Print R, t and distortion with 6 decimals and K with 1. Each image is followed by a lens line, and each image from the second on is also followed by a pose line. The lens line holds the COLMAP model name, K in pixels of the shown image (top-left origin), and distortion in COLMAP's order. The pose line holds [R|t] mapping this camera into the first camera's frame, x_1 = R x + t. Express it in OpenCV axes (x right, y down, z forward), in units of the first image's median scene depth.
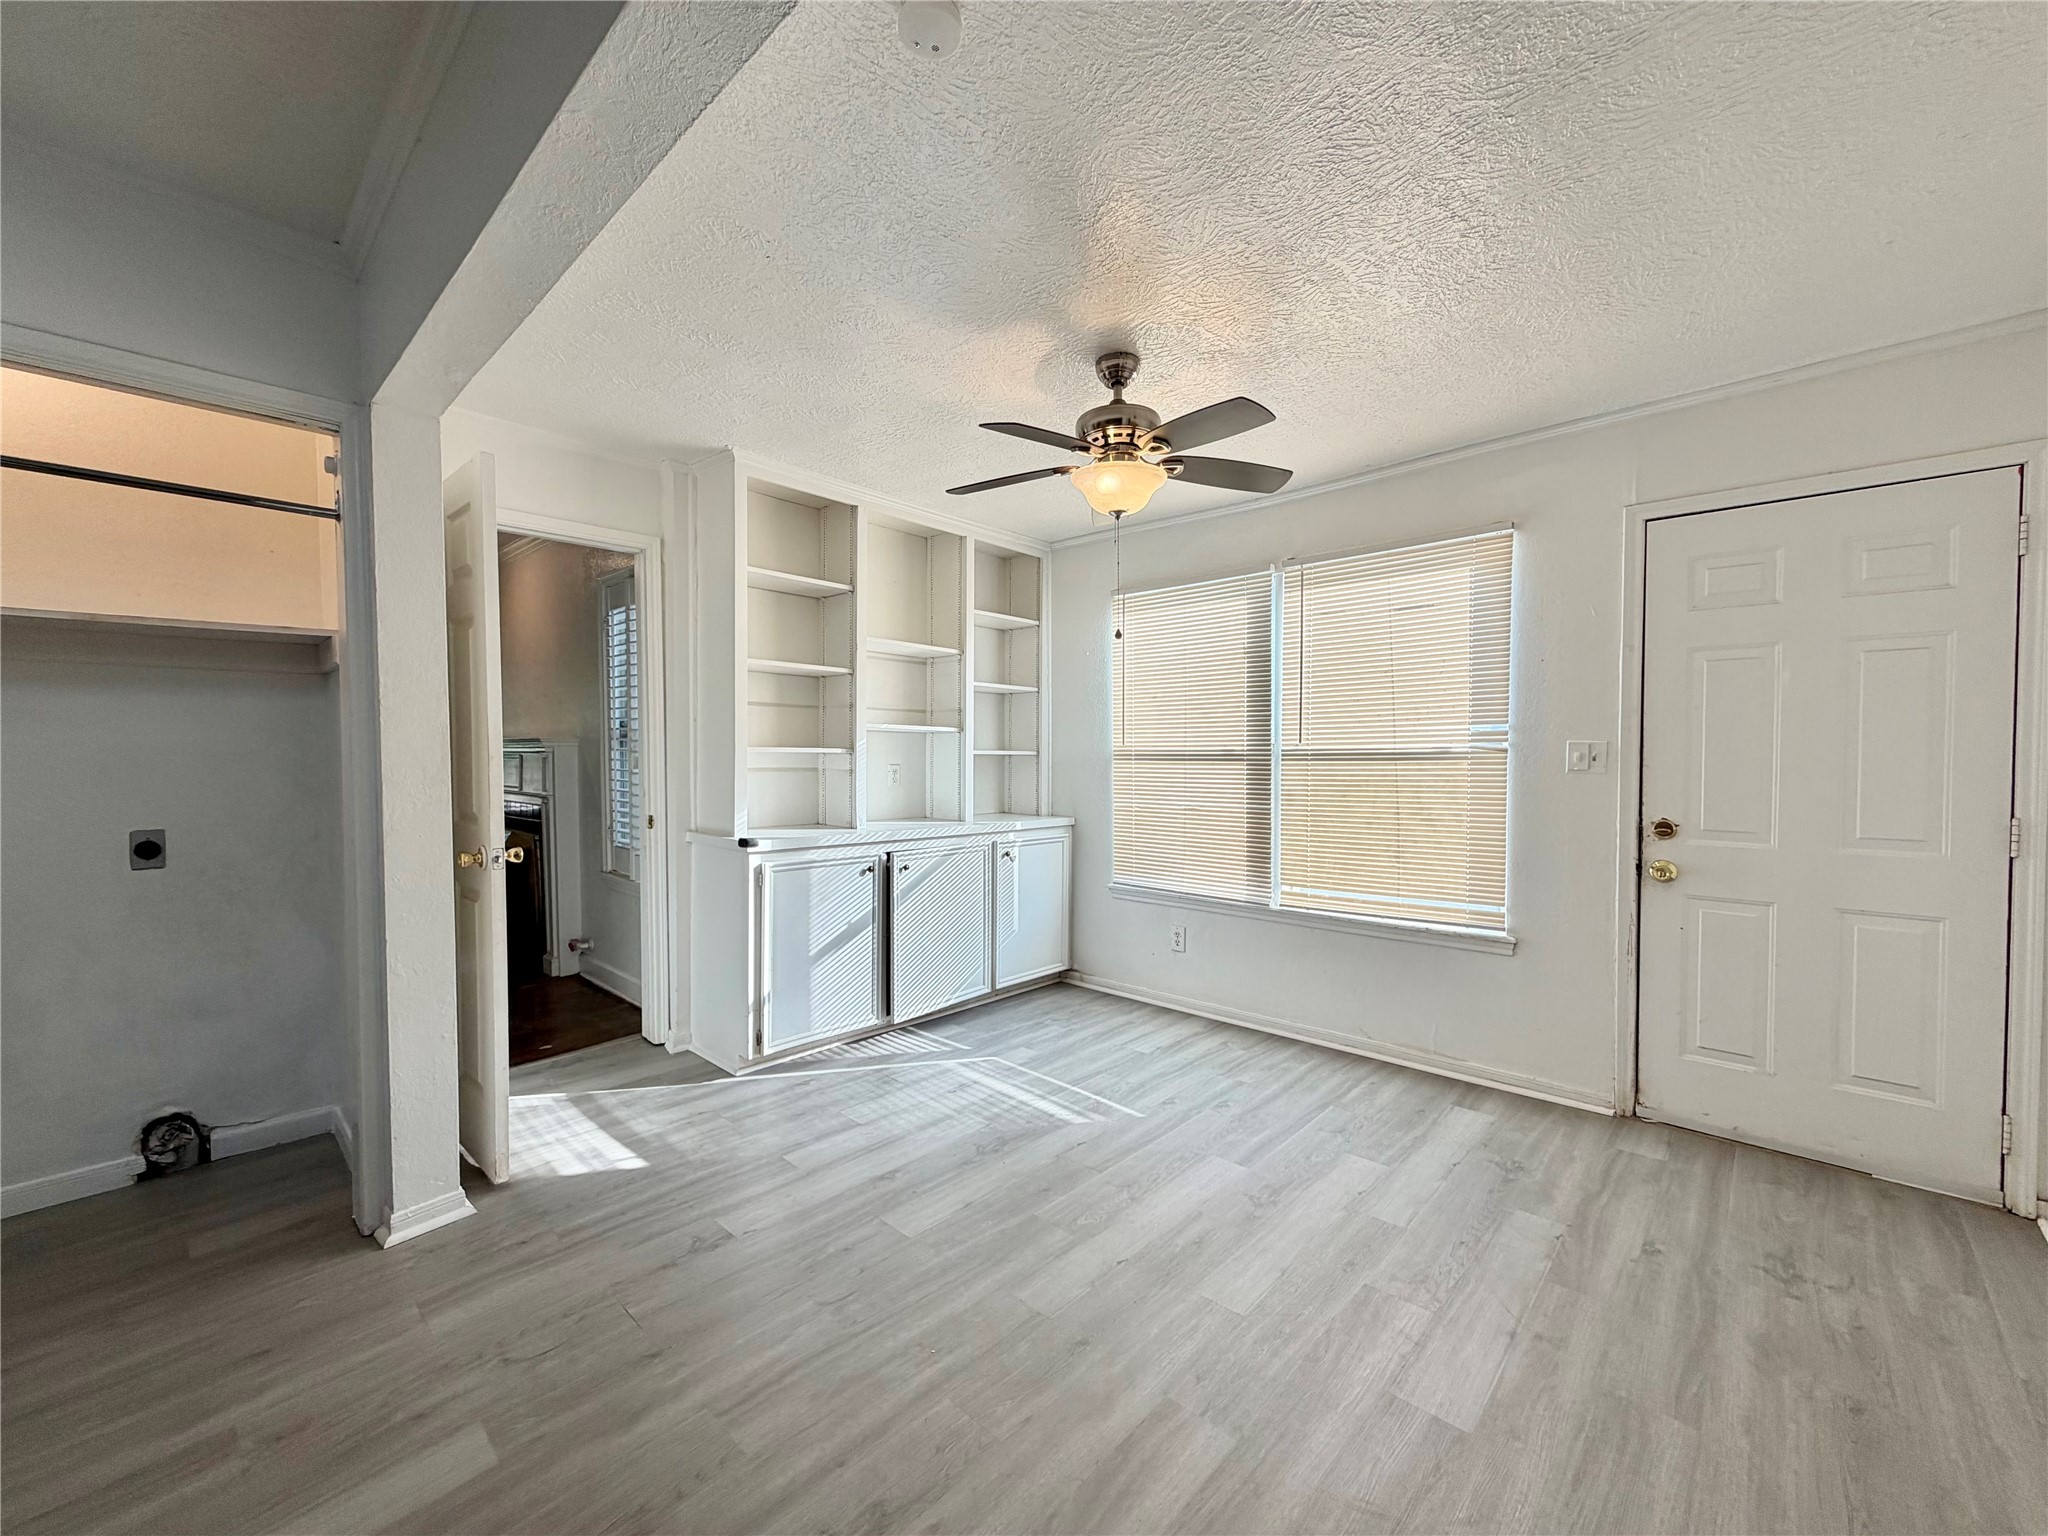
lens RADIAL K [[815.3, 0, 1015.9], [0, 815.3, 776.2], [0, 0, 1]] dist [0.001424, -0.000951]
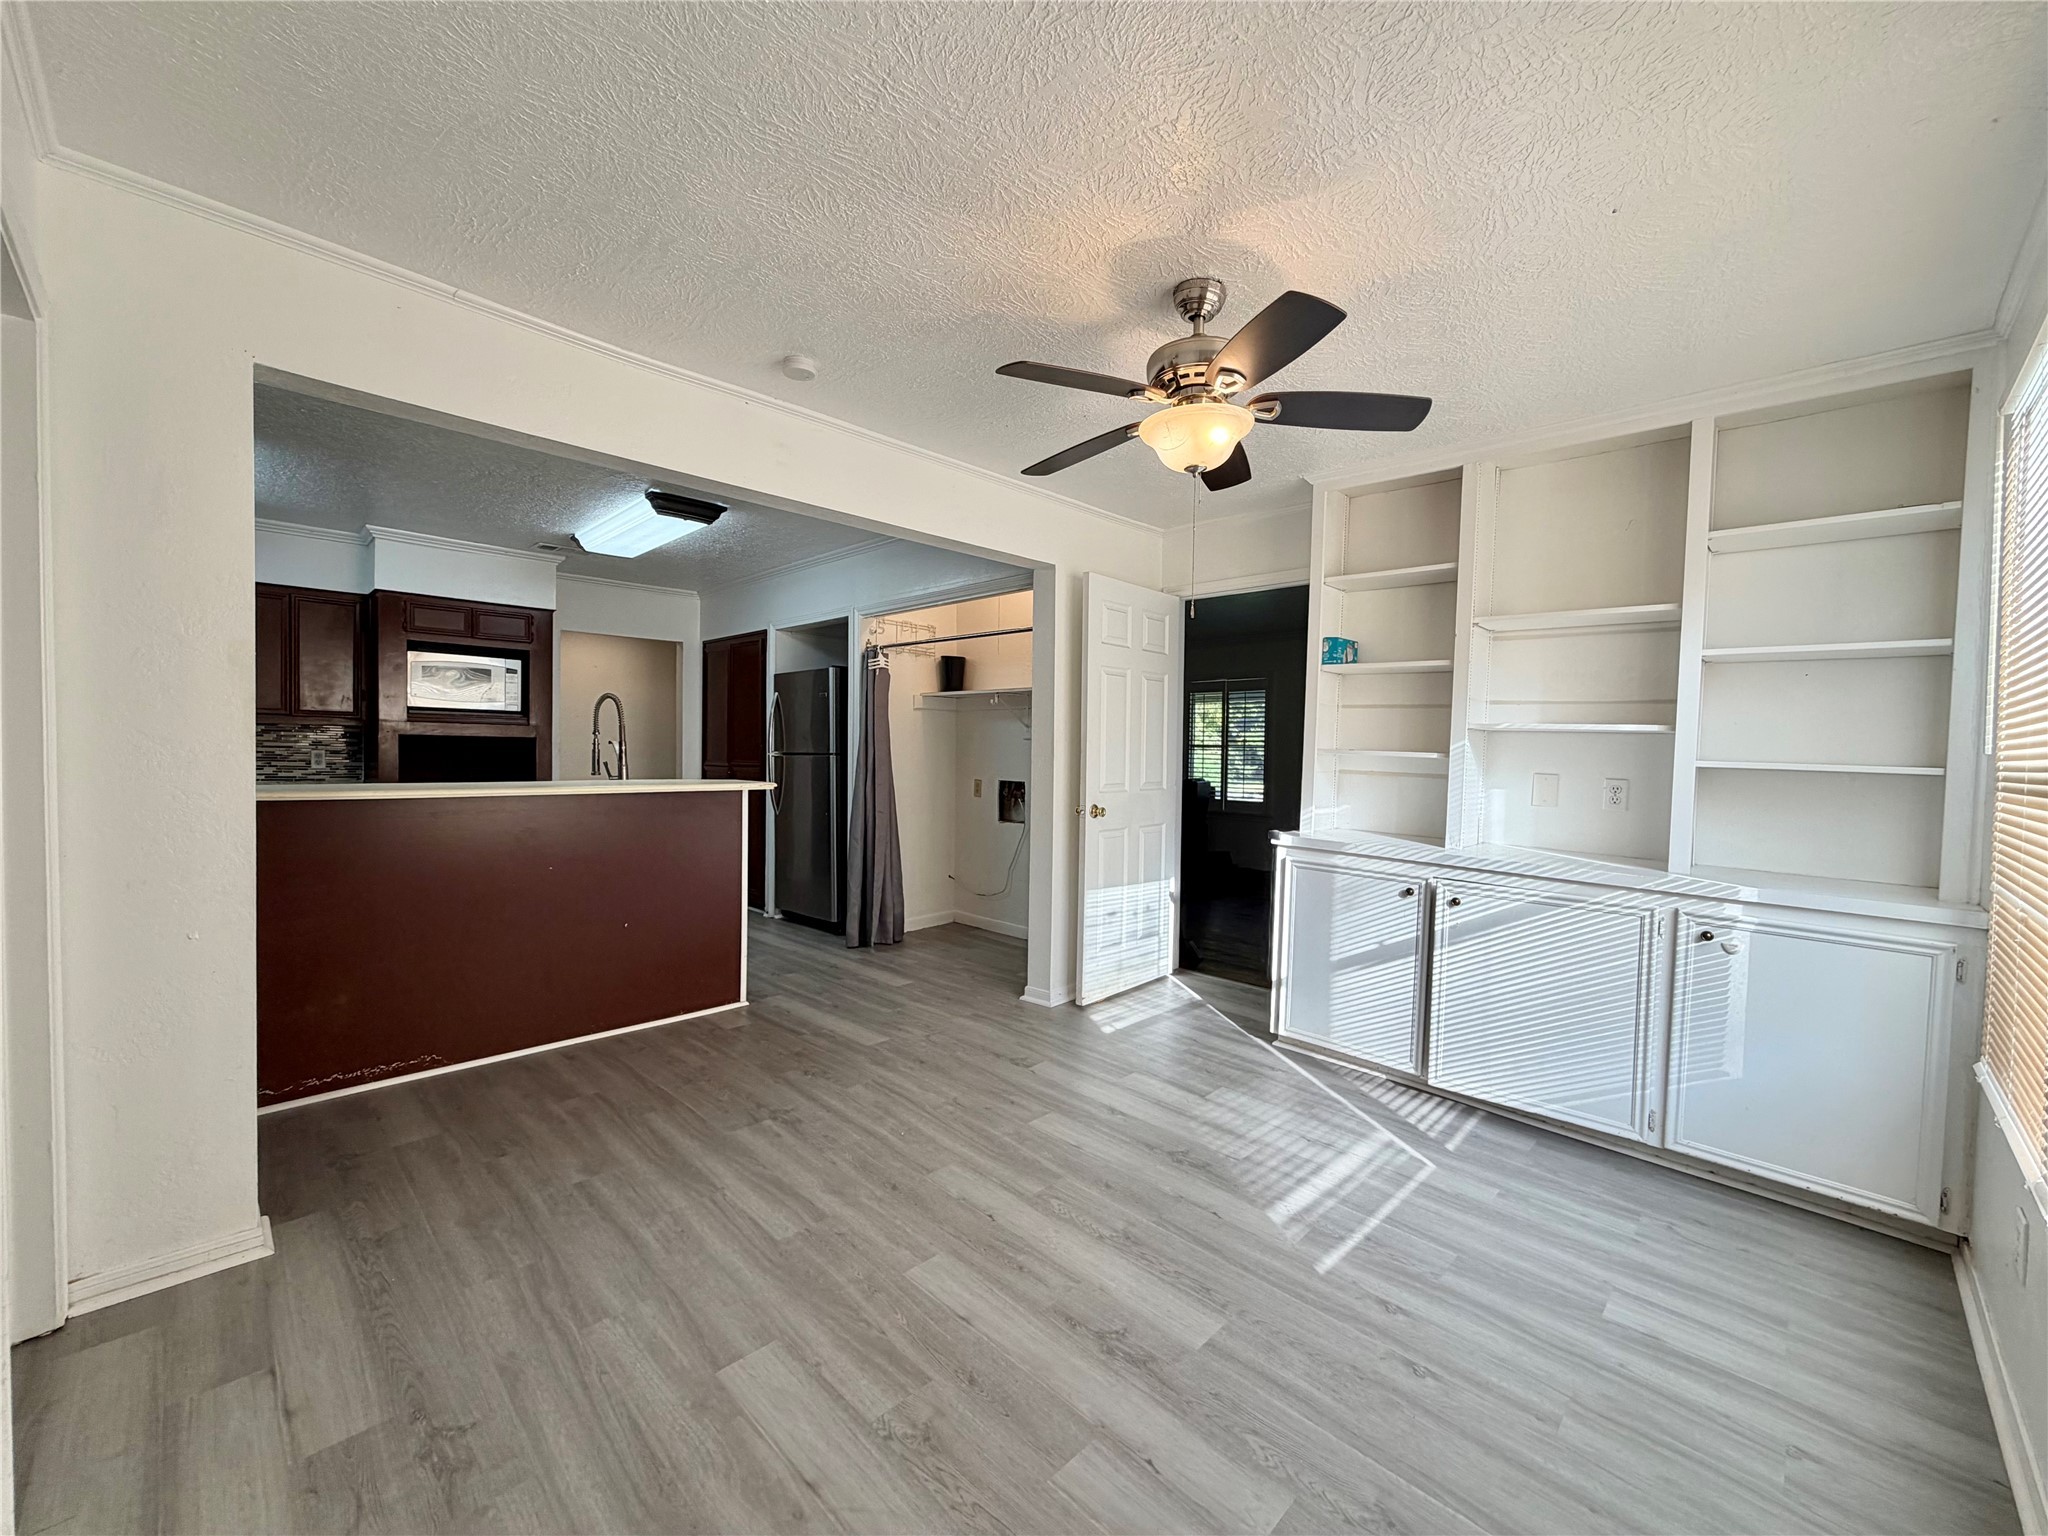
lens RADIAL K [[815.3, 0, 1025.0], [0, 815.3, 779.7], [0, 0, 1]] dist [0.001424, -0.000951]
pose [[-0.018918, 0.040072, -0.999018, 0.730417], [-0.053324, 0.997734, 0.041030, -0.019663], [0.998398, 0.054048, -0.016739, 0.633223]]
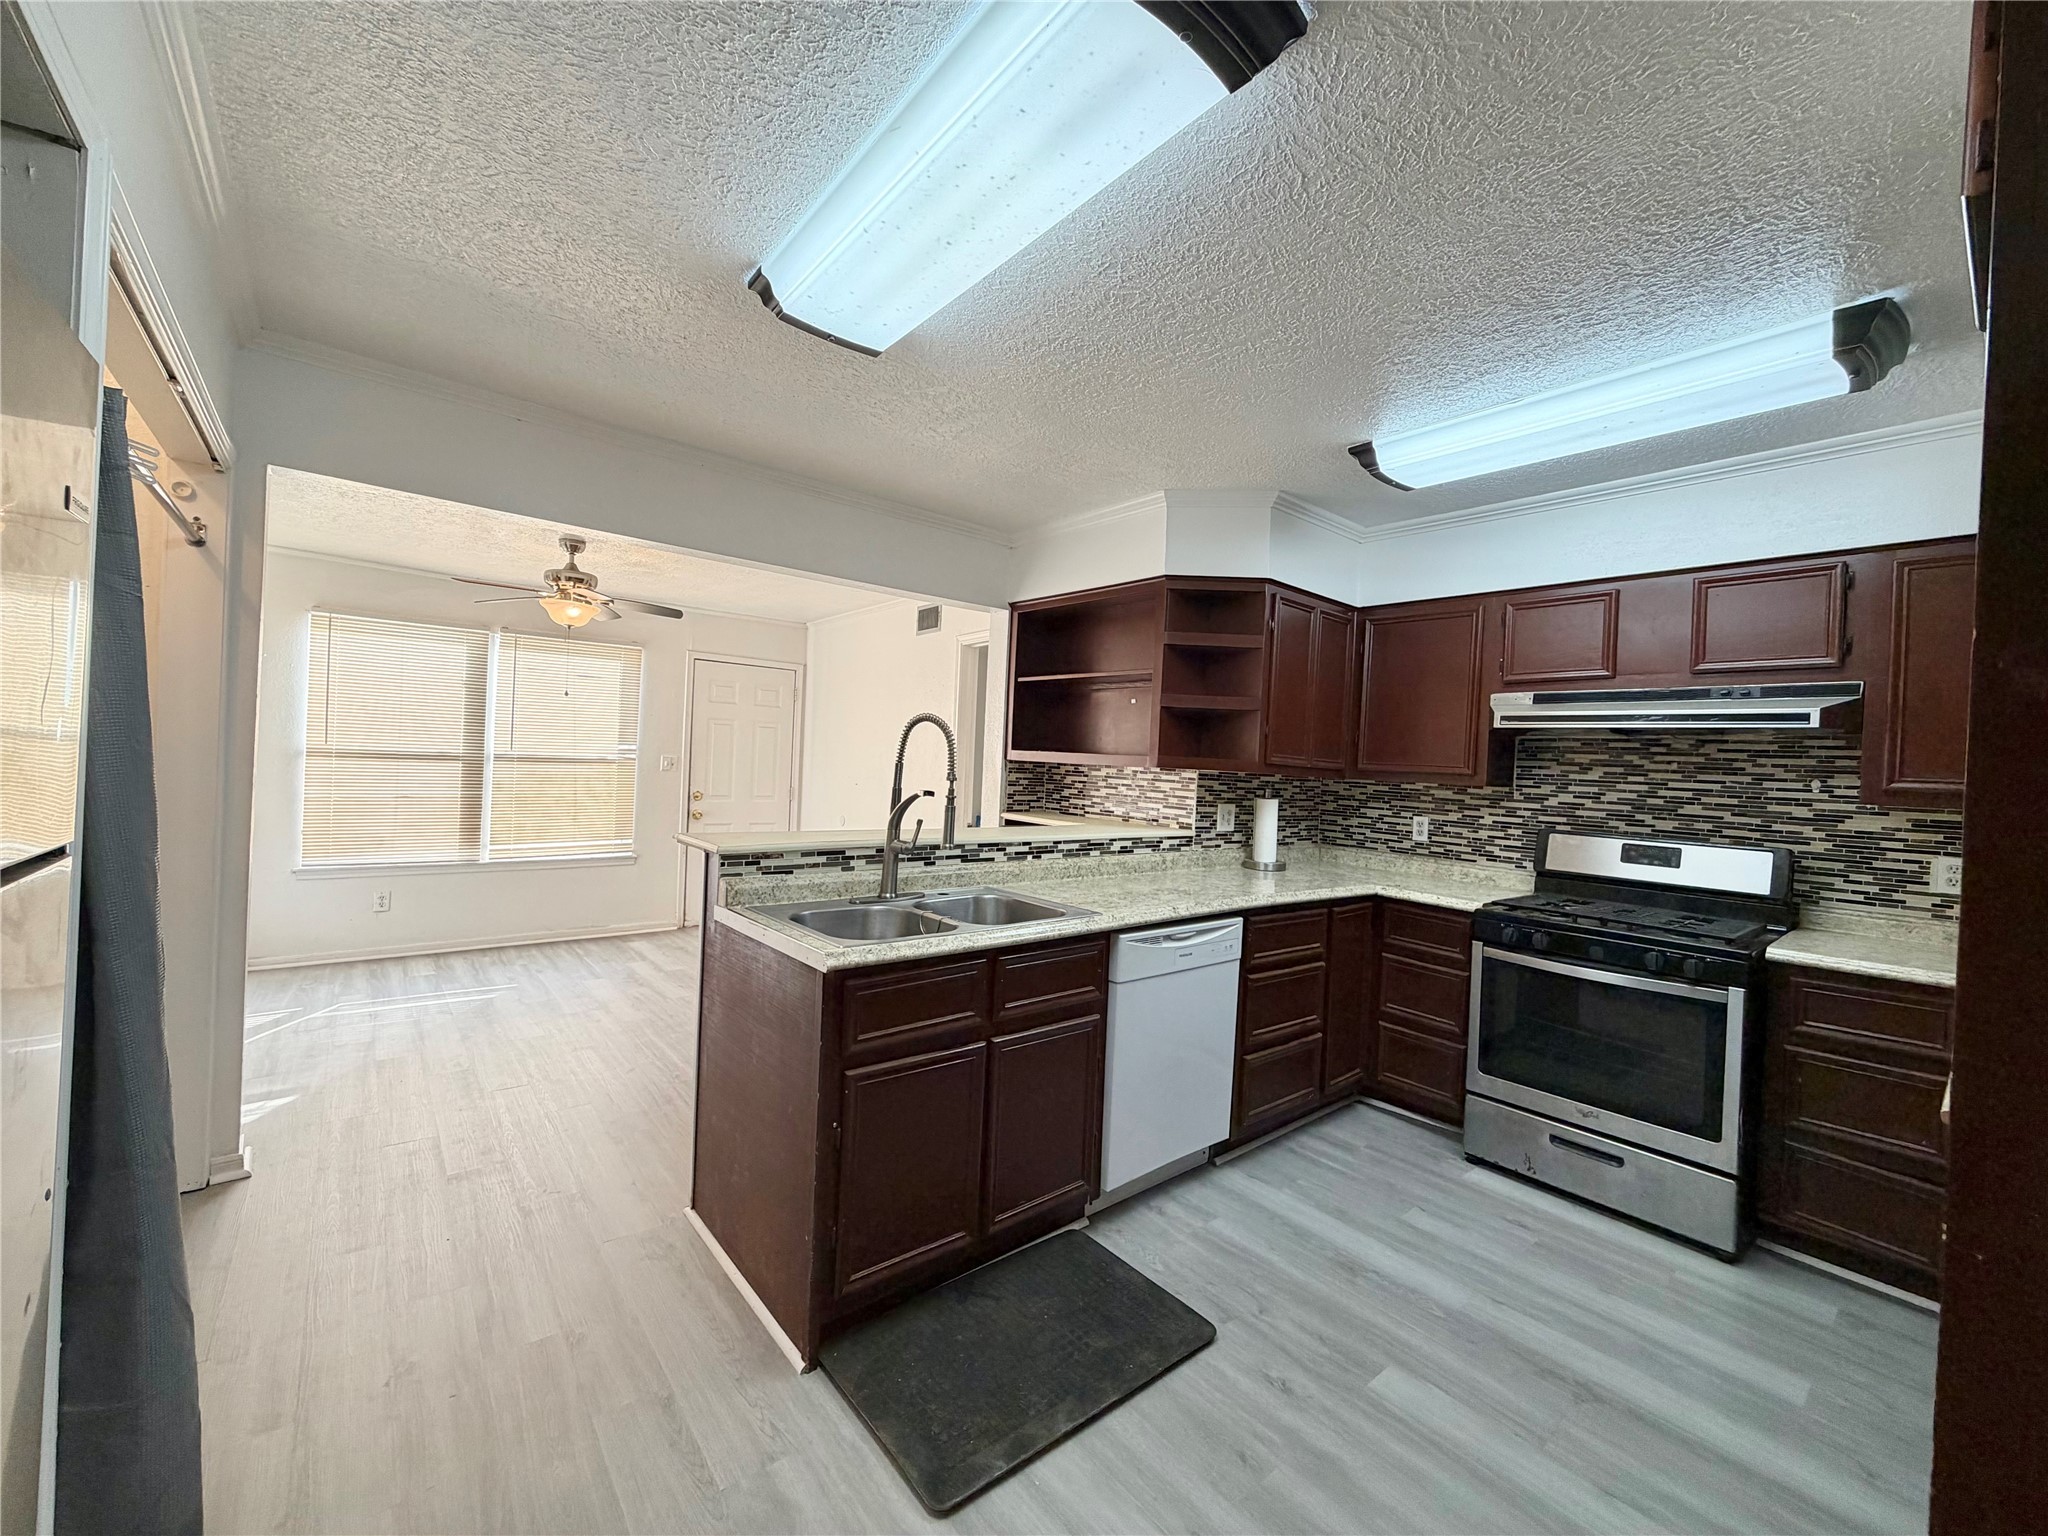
lens RADIAL K [[815.3, 0, 1019.7], [0, 815.3, 770.7], [0, 0, 1]] dist [0.001424, -0.000951]
pose [[0.132992, 0.001331, 0.991116, -1.121191], [-0.009409, 0.999956, -0.000080, -0.011937], [-0.991072, -0.009314, 0.132999, -0.162650]]
